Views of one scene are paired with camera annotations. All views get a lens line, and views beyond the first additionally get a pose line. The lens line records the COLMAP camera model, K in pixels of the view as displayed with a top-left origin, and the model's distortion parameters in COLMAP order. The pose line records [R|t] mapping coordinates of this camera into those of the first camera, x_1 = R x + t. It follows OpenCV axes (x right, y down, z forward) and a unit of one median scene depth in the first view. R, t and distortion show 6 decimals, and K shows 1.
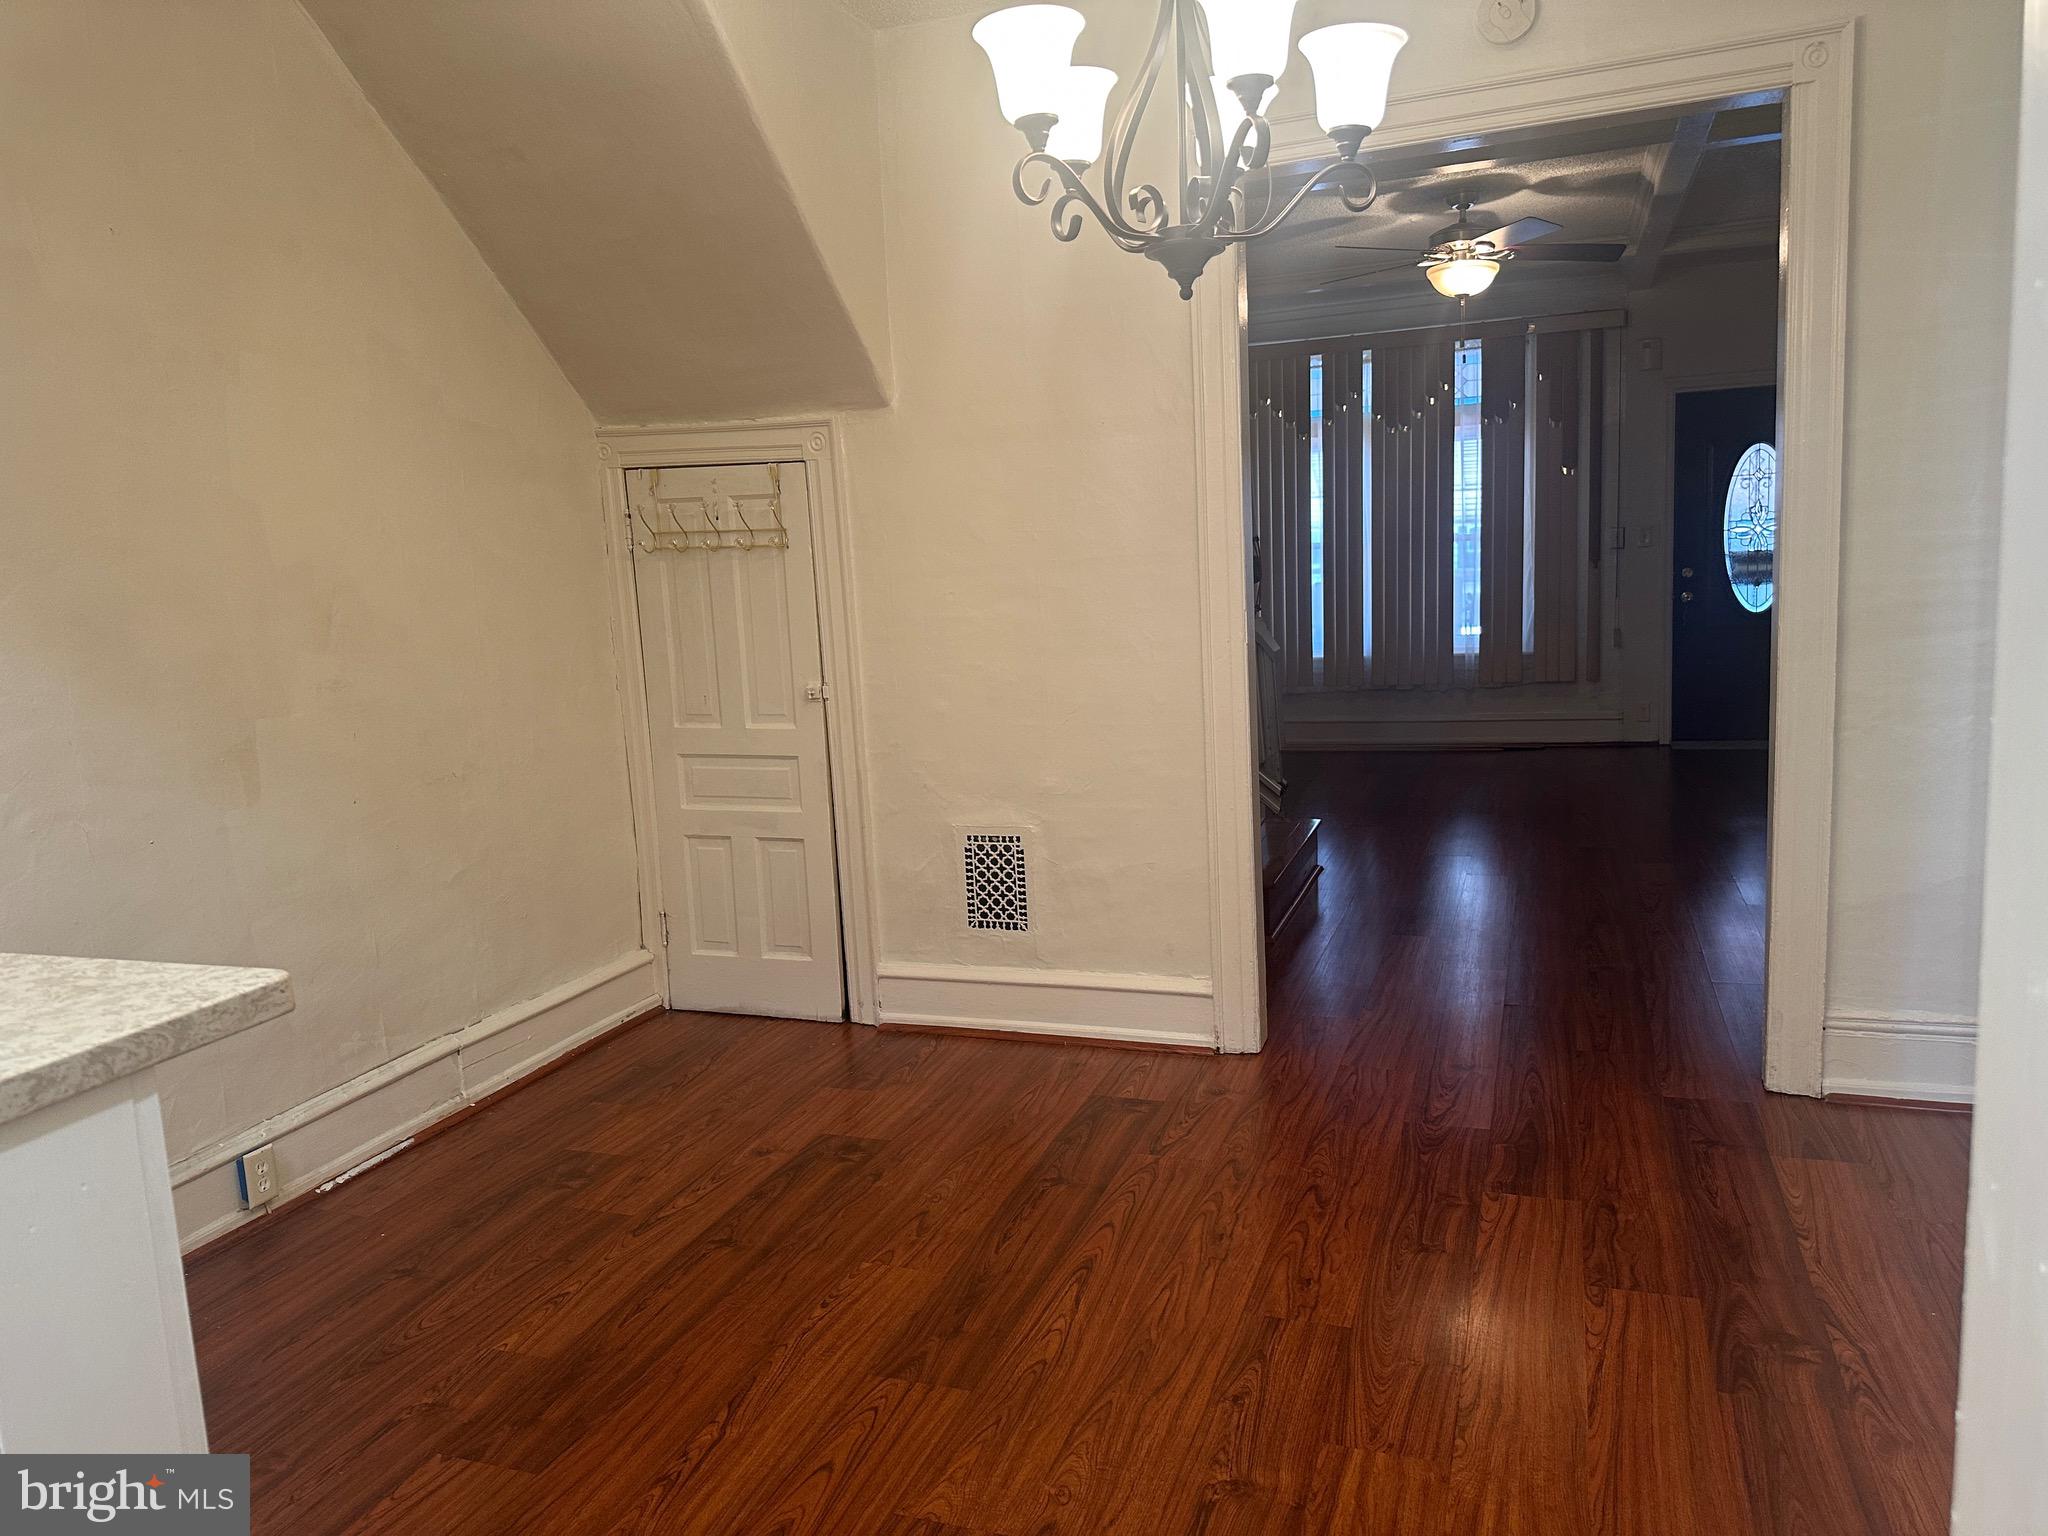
lens RADIAL K [[1439.9, 0, 1016.7], [0, 1439.9, 775.8], [0, 0, 1]] dist [0.048500, -0.037967]
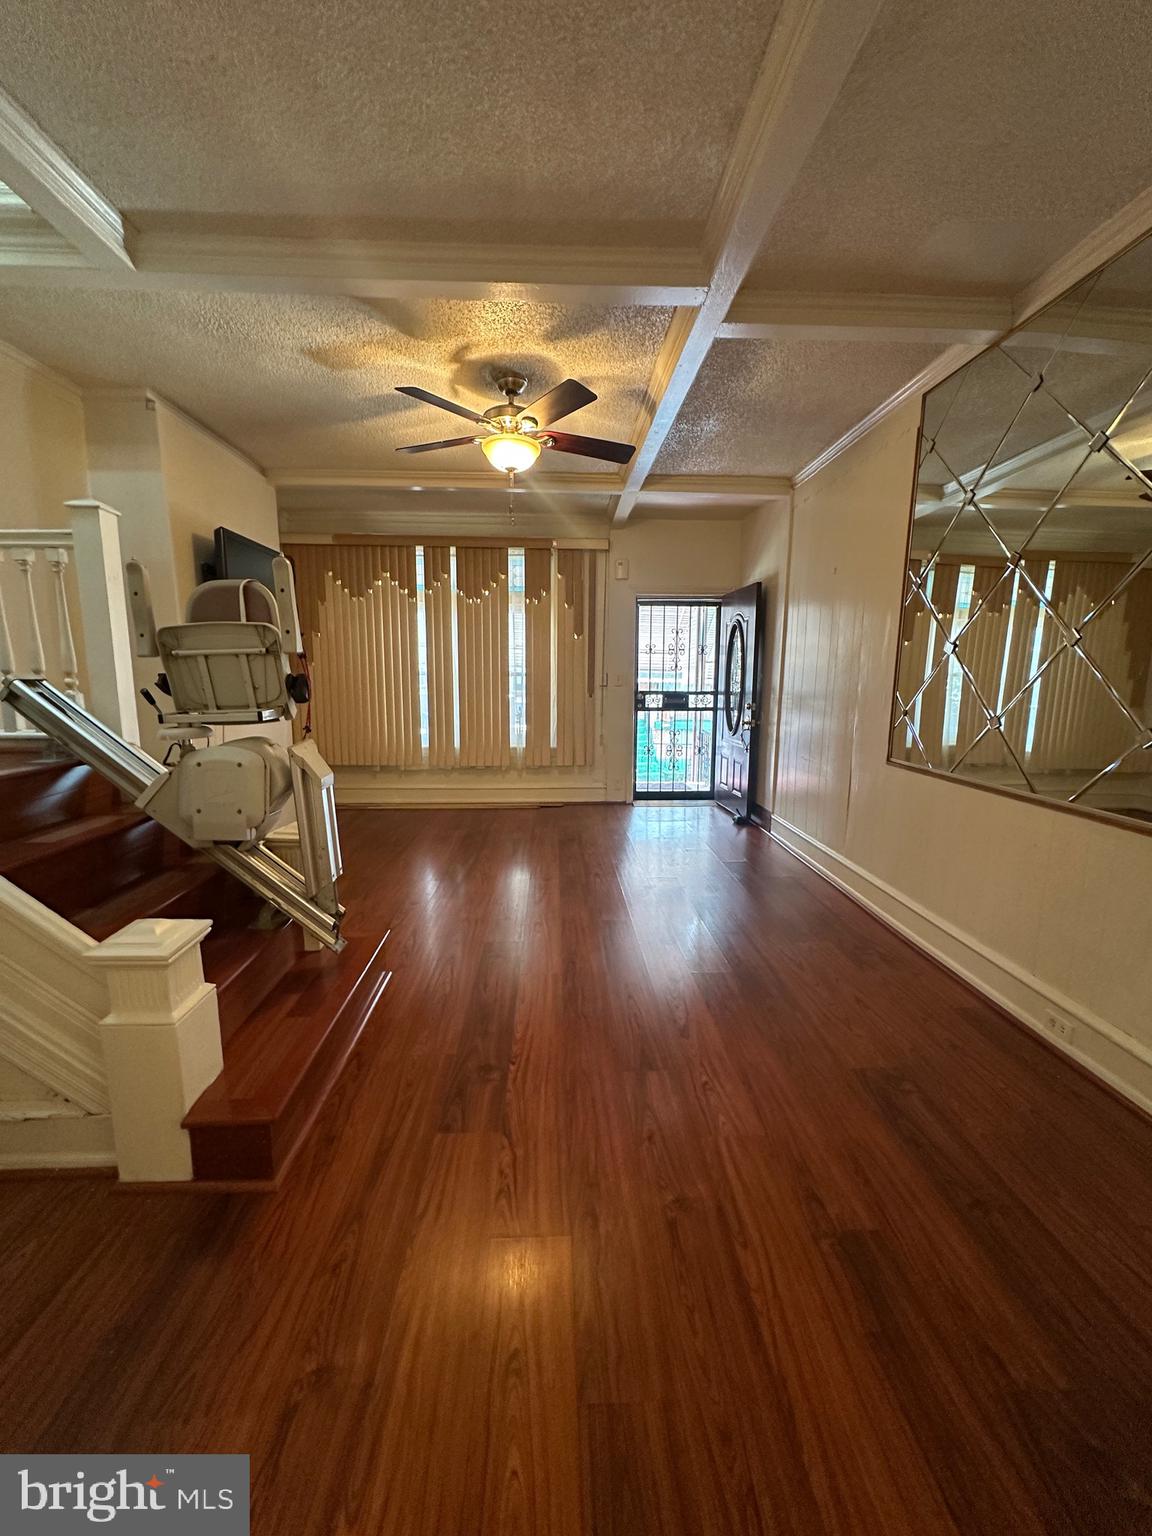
lens RADIAL K [[606.5, 0, 578.5], [0, 606.5, 773.9], [0, 0, 1]] dist [0.002576, -0.000317]
pose [[0.920312, -0.006424, 0.391131, 0.113250], [0.005336, 0.999978, 0.003867, -0.058360], [-0.391148, -0.001472, 0.920327, 0.364665]]
